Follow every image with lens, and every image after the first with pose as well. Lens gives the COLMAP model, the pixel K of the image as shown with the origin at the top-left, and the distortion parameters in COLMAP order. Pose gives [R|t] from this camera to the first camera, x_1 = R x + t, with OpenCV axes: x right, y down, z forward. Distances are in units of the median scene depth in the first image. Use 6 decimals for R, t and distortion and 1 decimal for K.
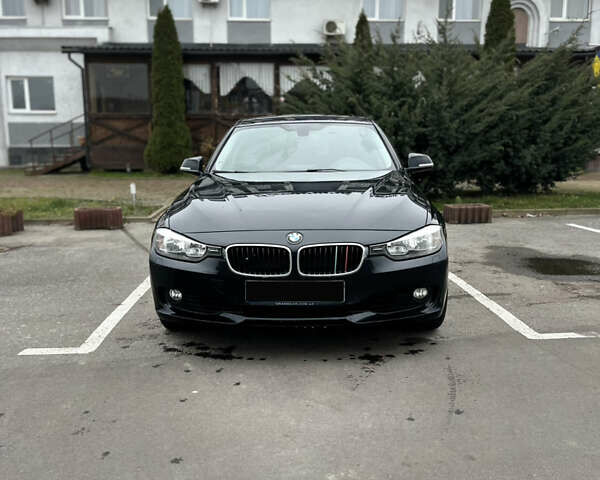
lens RADIAL K [[607.8, 0, 300.0], [0, 607.8, 240.0], [0, 0, 1]] dist [0.014270, -0.012915]
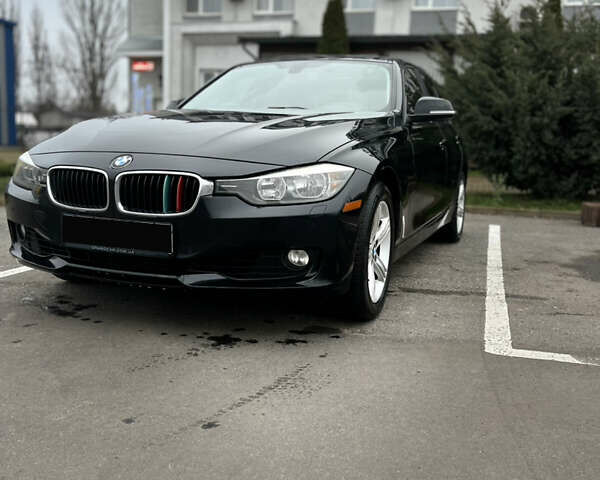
lens RADIAL K [[603.1, 0, 300.4], [0, 603.1, 255.8], [0, 0, 1]] dist [0.042466, -0.006724]
pose [[0.941978, 0.099618, -0.320552, 0.414211], [-0.095408, 0.995020, 0.028854, 0.063894], [0.321830, 0.003403, 0.946791, 0.341824]]
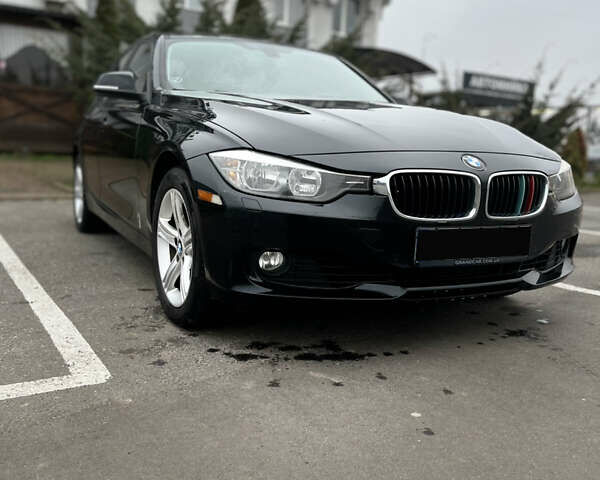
lens RADIAL K [[603.1, 0, 300.4], [0, 603.1, 255.8], [0, 0, 1]] dist [0.042466, -0.006724]
pose [[0.876734, -0.039499, 0.479351, -0.458925], [0.030011, 0.999173, 0.027443, 0.069345], [-0.480039, -0.009674, 0.877194, 0.472299]]
